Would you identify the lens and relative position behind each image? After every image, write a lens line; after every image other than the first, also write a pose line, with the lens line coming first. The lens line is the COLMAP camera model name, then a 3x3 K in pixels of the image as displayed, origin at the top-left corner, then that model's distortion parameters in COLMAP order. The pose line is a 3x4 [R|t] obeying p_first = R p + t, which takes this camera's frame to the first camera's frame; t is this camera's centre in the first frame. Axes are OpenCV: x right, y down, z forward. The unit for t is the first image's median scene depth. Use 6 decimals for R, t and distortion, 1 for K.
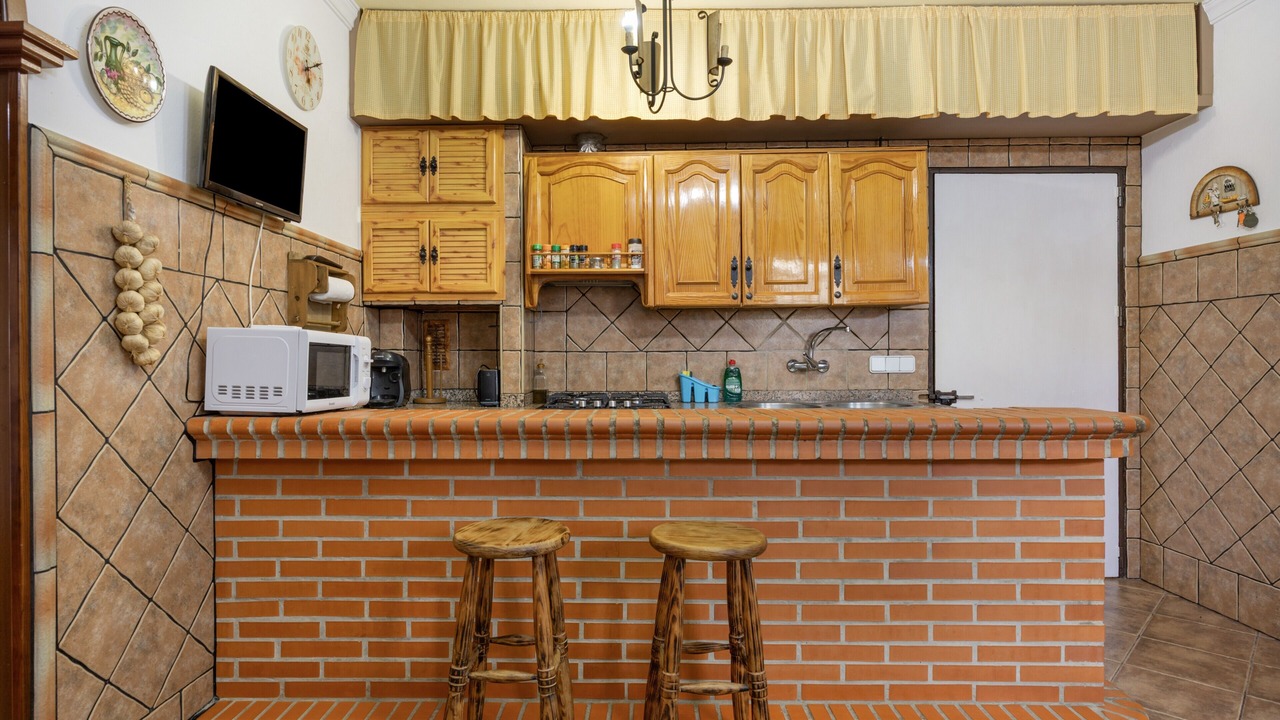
lens RADIAL K [[675.2, 0, 640.0], [0, 675.2, 360.0], [0, 0, 1]] dist [-0.004218, -0.000741]
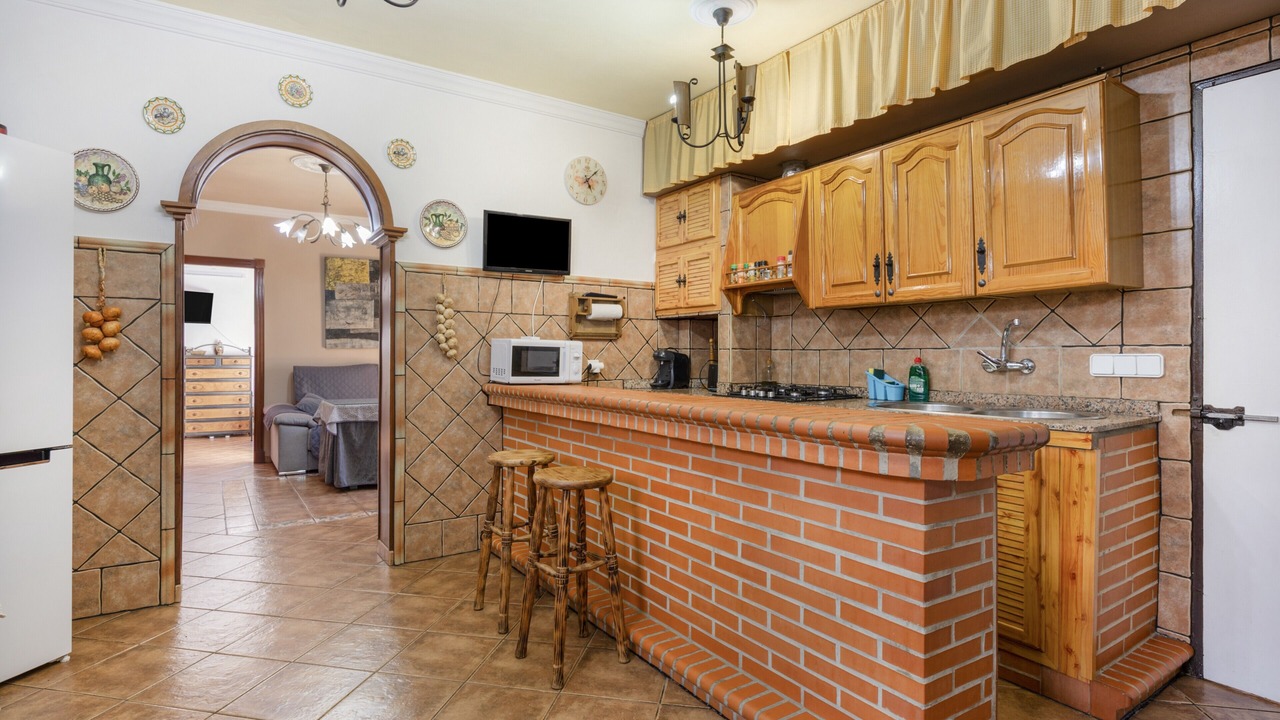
lens RADIAL K [[641.8, 0, 638.2], [0, 641.8, 356.0], [0, 0, 1]] dist [-0.001602, -0.000213]
pose [[0.564245, 0.005261, -0.825590, 0.732873], [-0.006607, 0.999976, 0.001857, -0.002171], [0.825581, 0.004407, 0.564267, 0.176621]]
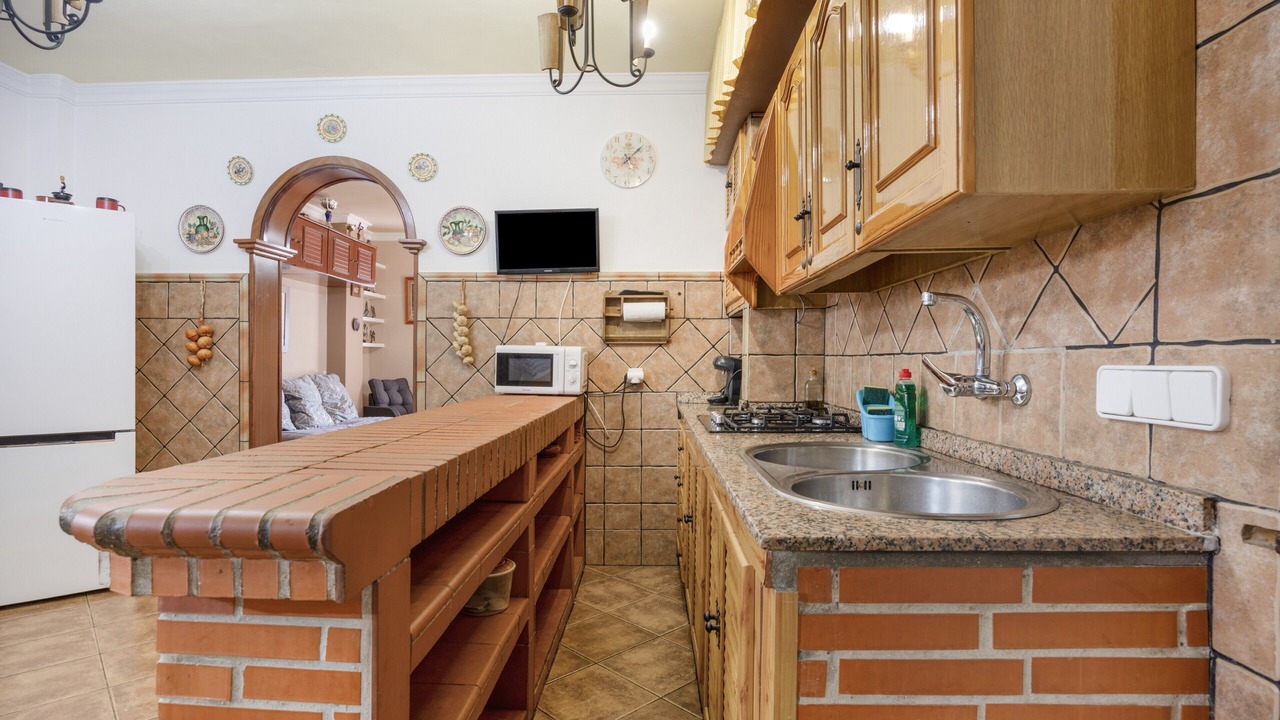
lens RADIAL K [[652.2, 0, 637.1], [0, 652.2, 368.1], [0, 0, 1]] dist [0.000737, 0.000128]
pose [[-0.029167, 0.015754, -0.999450, 0.742116], [-0.005431, 0.999859, 0.015919, -0.009635], [0.999560, 0.005892, -0.029077, 0.879883]]
